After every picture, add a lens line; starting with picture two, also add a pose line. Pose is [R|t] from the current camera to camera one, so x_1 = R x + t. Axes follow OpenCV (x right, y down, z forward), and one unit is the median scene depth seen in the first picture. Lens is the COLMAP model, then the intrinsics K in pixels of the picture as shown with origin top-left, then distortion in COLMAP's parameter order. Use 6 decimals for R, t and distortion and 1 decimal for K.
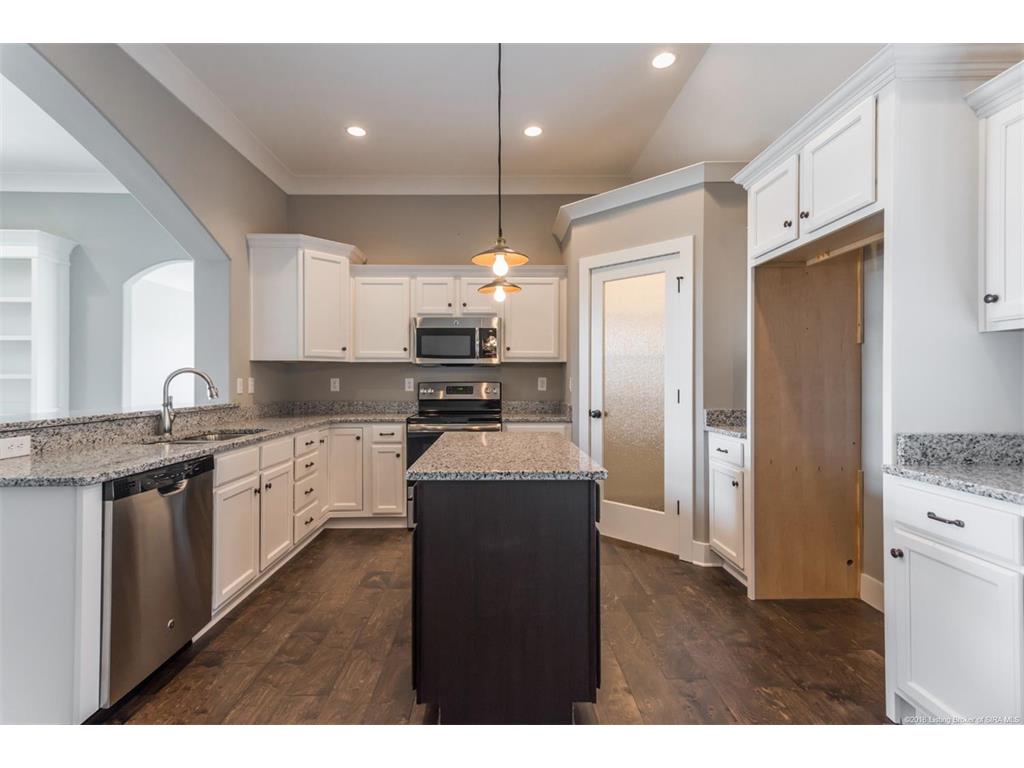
lens RADIAL K [[499.1, 0, 514.6], [0, 499.1, 378.7], [0, 0, 1]] dist [0.002542, 0.000325]
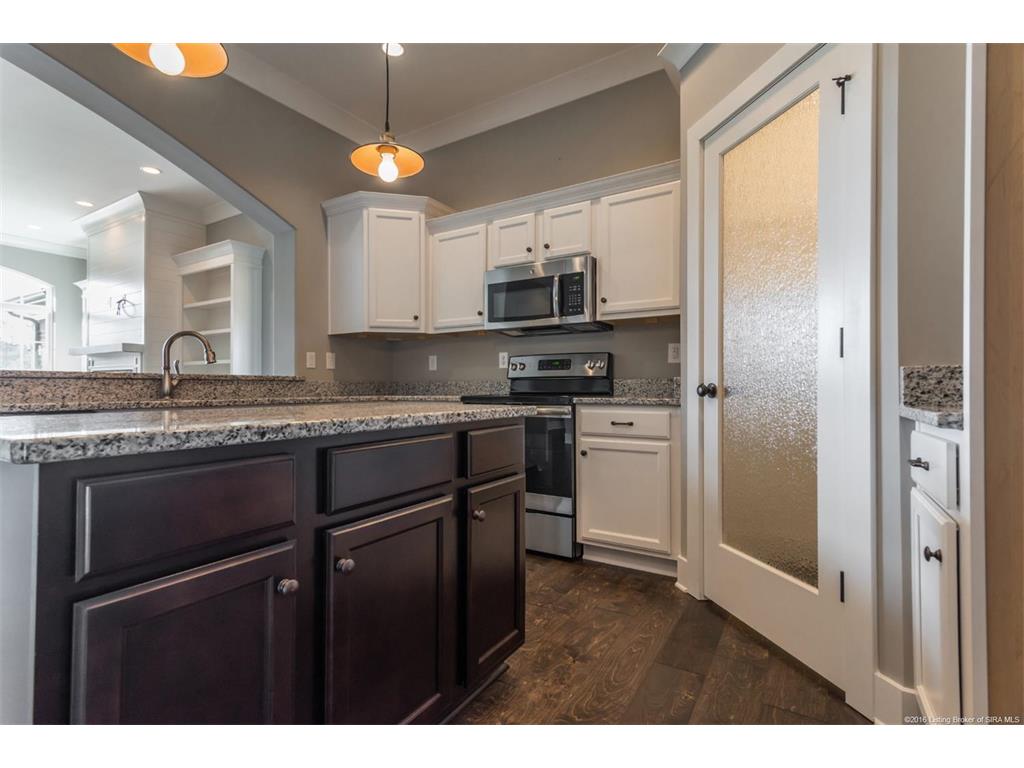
lens RADIAL K [[499.1, 0, 507.2], [0, 499.1, 386.8], [0, 0, 1]] dist [0.002542, 0.000325]
pose [[0.828303, -0.004132, -0.560265, 0.287693], [0.004227, 0.999990, -0.001126, 0.065070], [0.560264, -0.001436, 0.828313, 0.392281]]
